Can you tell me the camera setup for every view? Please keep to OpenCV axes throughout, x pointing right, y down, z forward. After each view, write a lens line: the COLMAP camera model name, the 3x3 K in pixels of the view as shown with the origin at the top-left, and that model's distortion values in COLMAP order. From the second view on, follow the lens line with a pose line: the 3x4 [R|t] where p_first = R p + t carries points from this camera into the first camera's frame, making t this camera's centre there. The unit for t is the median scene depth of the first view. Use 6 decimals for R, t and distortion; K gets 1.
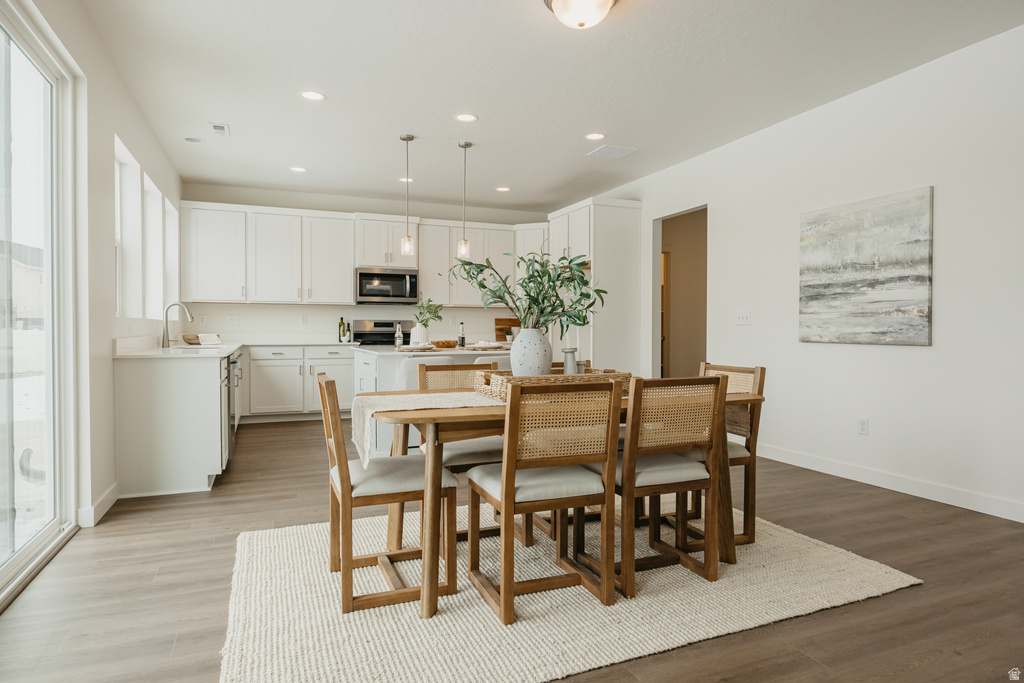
lens RADIAL K [[587.8, 0, 505.3], [0, 587.8, 326.8], [0, 0, 1]] dist [0.006851, -0.000790]
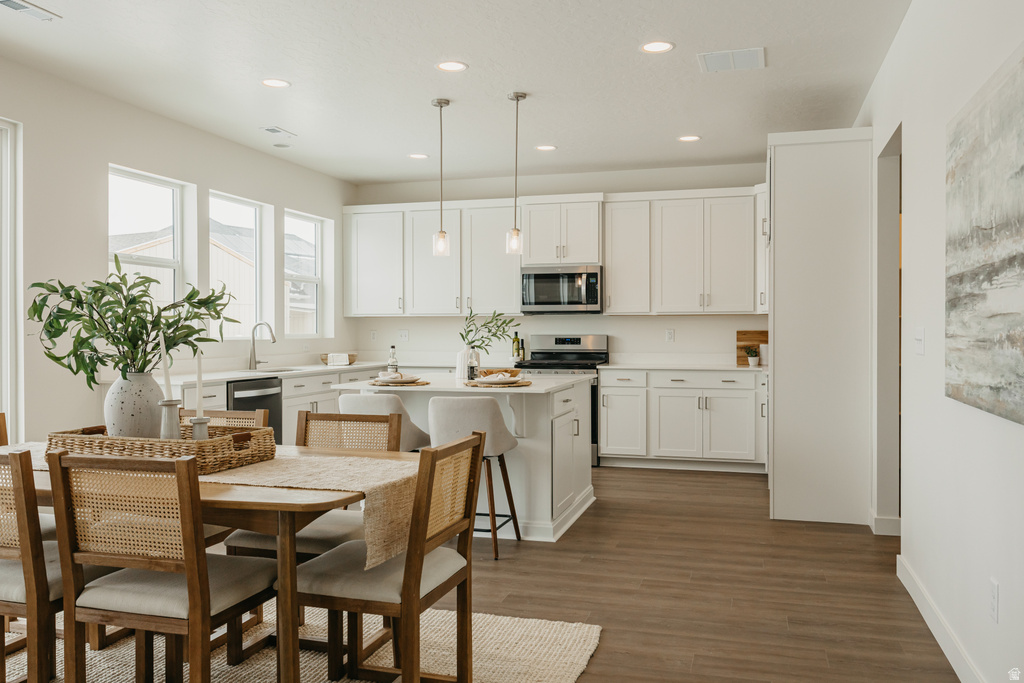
lens RADIAL K [[810.5, 0, 520.7], [0, 810.5, 348.7], [0, 0, 1]] dist [0.031580, 0.000551]
pose [[0.792126, 0.009486, -0.610284, 0.392559], [0.003608, 0.999789, 0.020222, -0.015276], [0.610347, -0.018220, 0.791925, 0.147569]]
